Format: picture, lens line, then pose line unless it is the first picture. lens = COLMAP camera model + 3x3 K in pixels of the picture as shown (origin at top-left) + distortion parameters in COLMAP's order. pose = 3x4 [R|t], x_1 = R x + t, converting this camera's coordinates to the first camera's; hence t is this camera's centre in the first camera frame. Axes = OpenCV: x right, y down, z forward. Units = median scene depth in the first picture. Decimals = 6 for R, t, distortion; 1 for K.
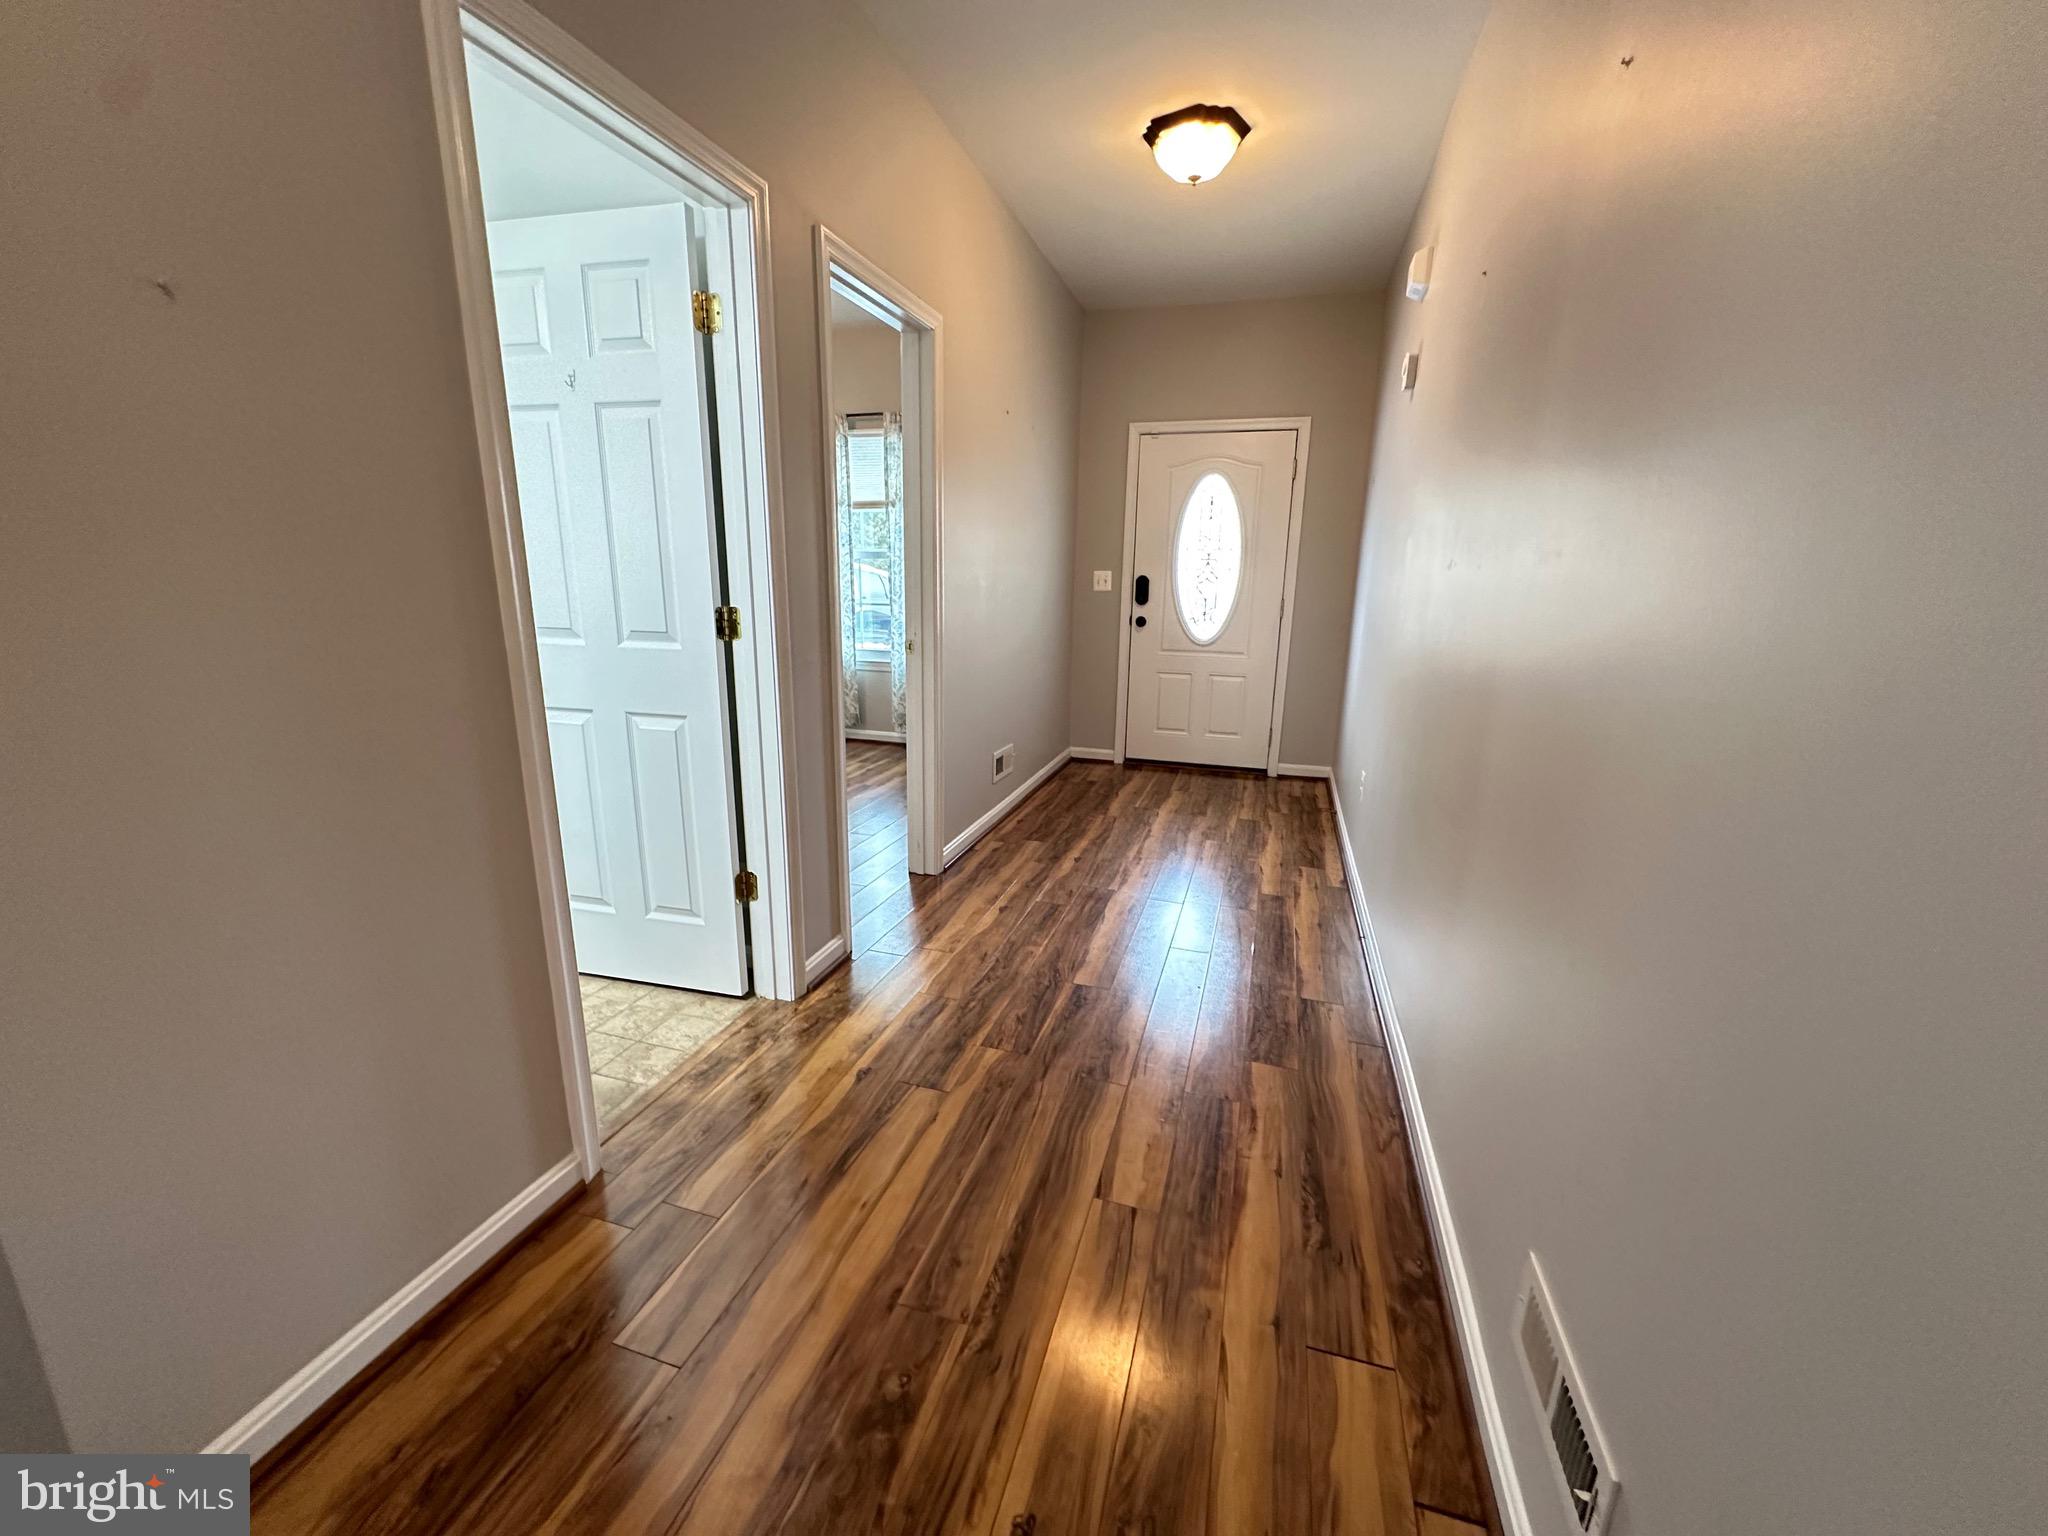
lens RADIAL K [[816.1, 0, 1022.9], [0, 816.1, 772.2], [0, 0, 1]] dist [-0.003807, 0.000600]
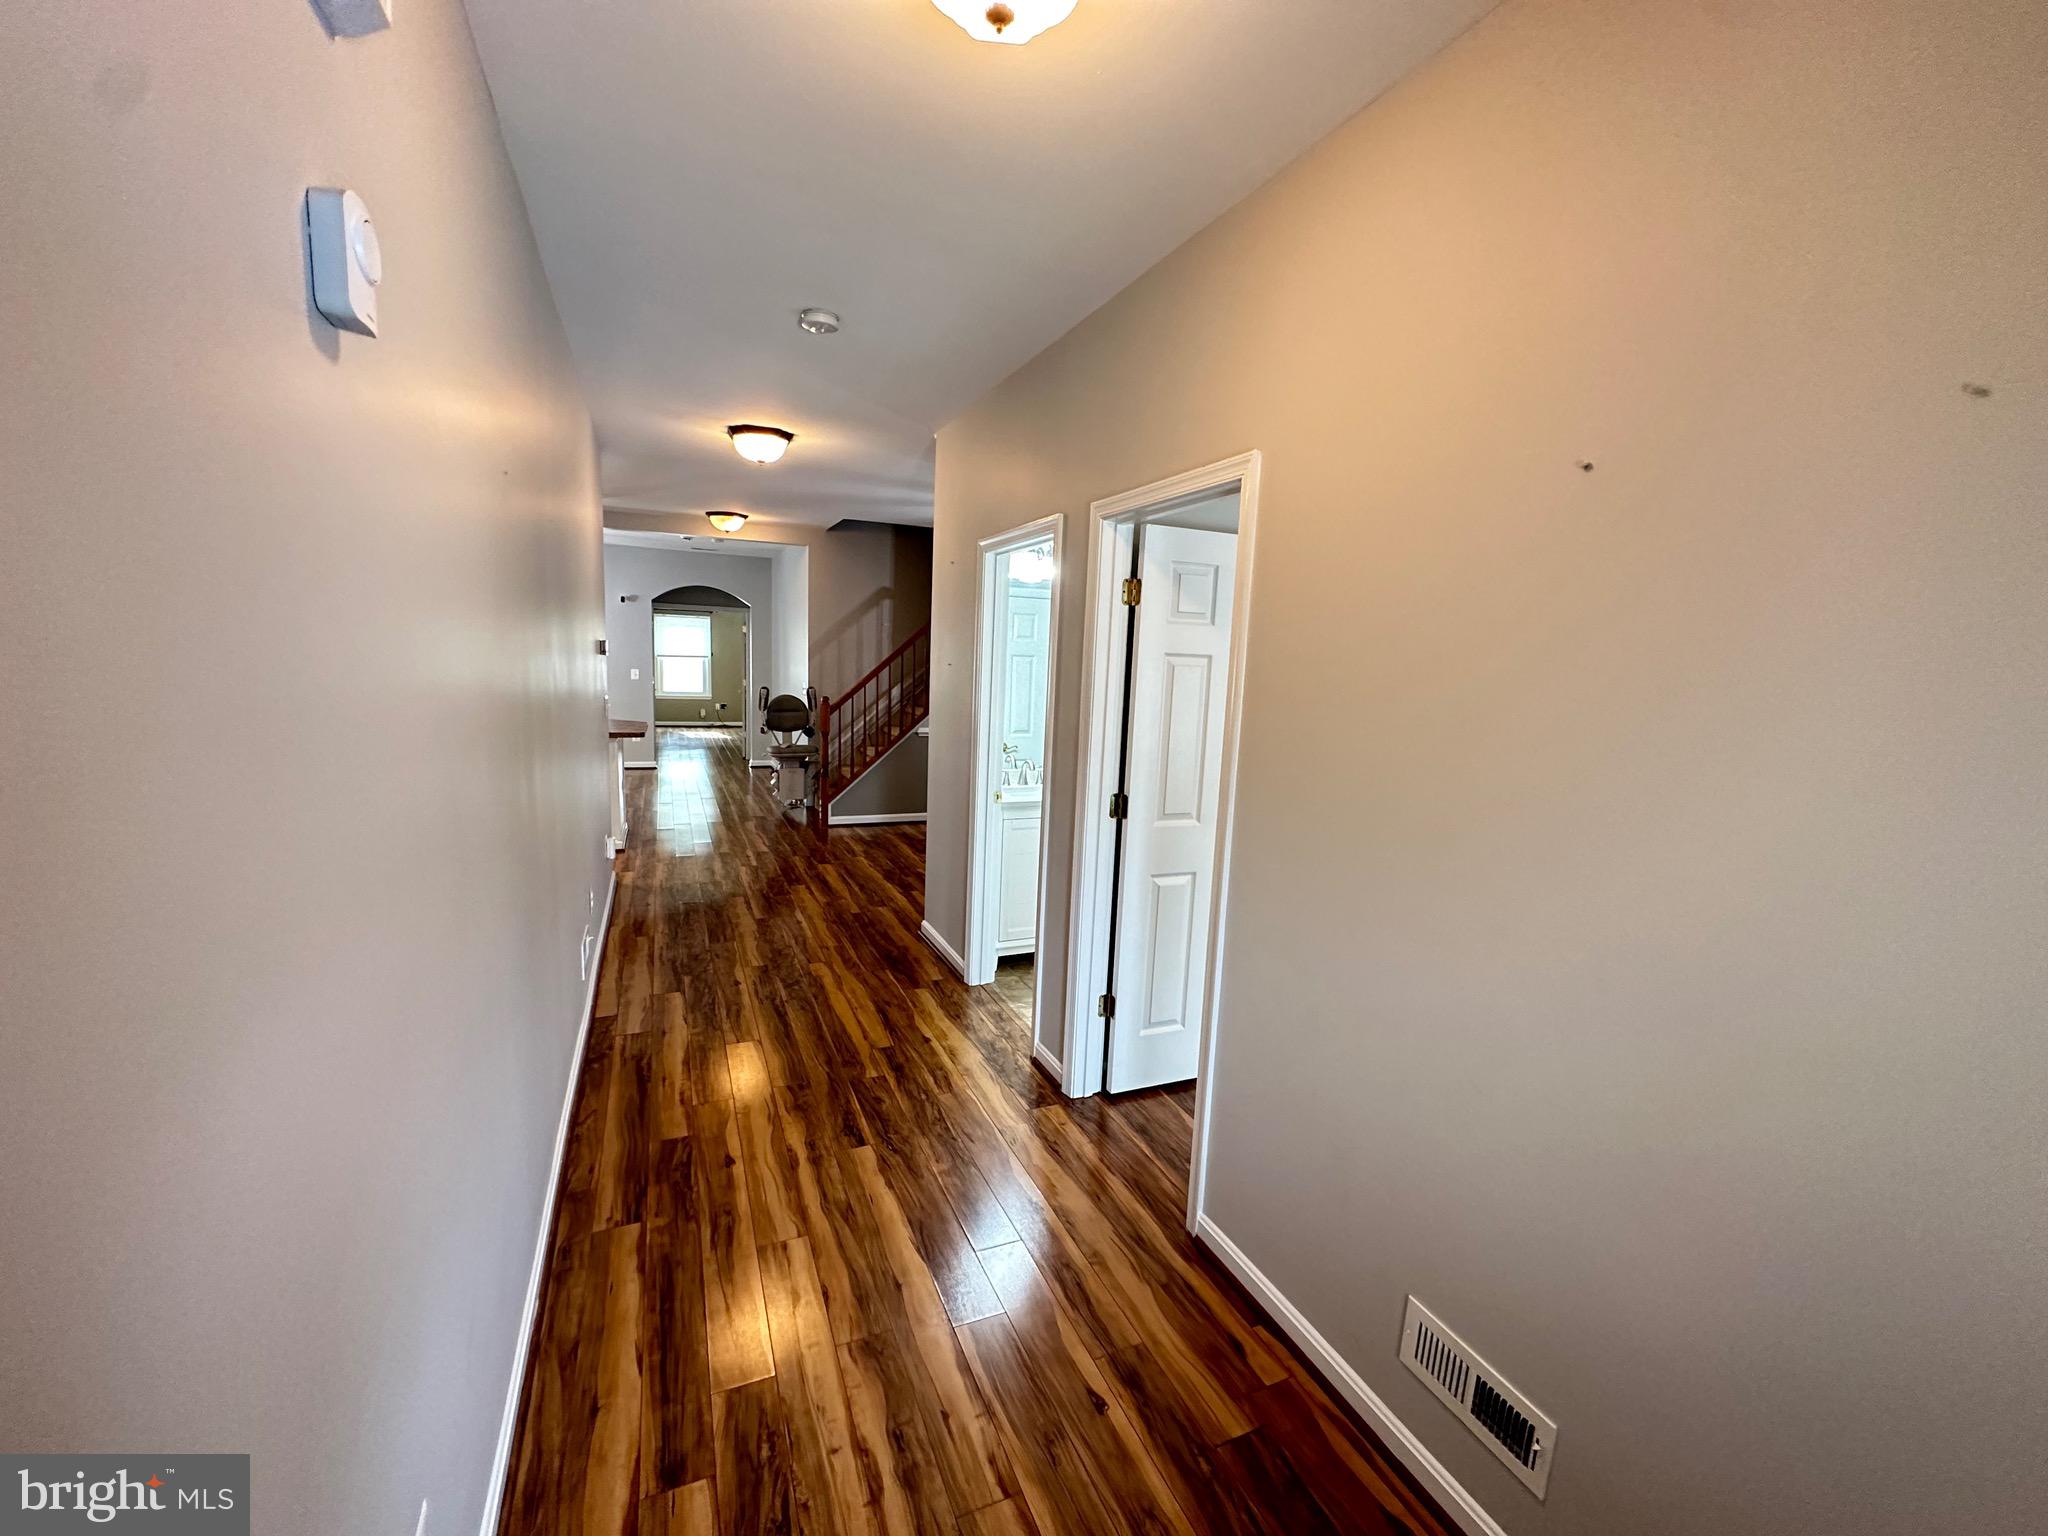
lens RADIAL K [[816.1, 0, 1021.6], [0, 816.1, 771.9], [0, 0, 1]] dist [-0.003807, 0.000600]
pose [[-0.755497, 0.040133, -0.653922, 0.685427], [-0.214986, 0.927666, 0.305314, -0.649350], [0.618874, 0.371248, -0.692221, 1.965392]]
